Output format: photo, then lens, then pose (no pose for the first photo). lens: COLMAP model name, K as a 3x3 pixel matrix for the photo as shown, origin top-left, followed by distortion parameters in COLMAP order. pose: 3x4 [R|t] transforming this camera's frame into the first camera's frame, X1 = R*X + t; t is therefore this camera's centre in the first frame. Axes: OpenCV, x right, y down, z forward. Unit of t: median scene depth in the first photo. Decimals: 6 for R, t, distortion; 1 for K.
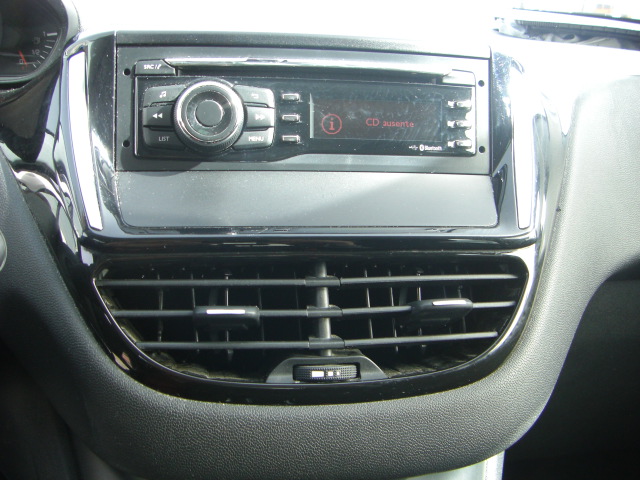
lens RADIAL K [[720.0, 0, 314.9], [0, 720.0, 257.2], [0, 0, 1]] dist [-0.140590, 0.000000]
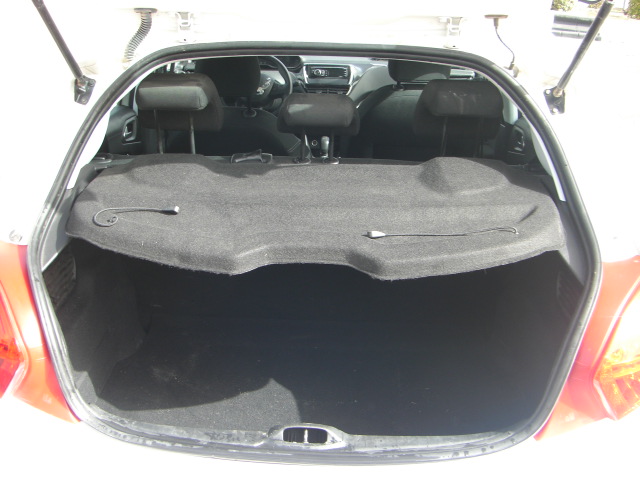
lens RADIAL K [[708.0, 0, 320.8], [0, 708.0, 239.4], [0, 0, 1]] dist [-0.006398, 0.000000]
pose [[0.980976, 0.044982, -0.188846, 1.860930], [-0.037975, 0.998455, 0.040563, 1.718295], [0.190379, -0.032620, 0.981169, -8.742570]]
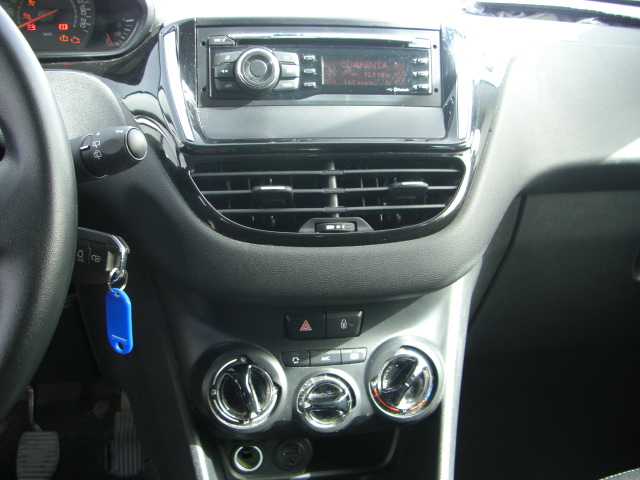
lens RADIAL K [[720.0, 0, 316.6], [0, 720.0, 240.6], [0, 0, 1]] dist [-0.140590, 0.000000]
pose [[0.999669, -0.020964, -0.014934, -0.002837], [0.020996, 0.999778, 0.002017, 0.171726], [0.014888, -0.002330, 0.999886, -0.555291]]
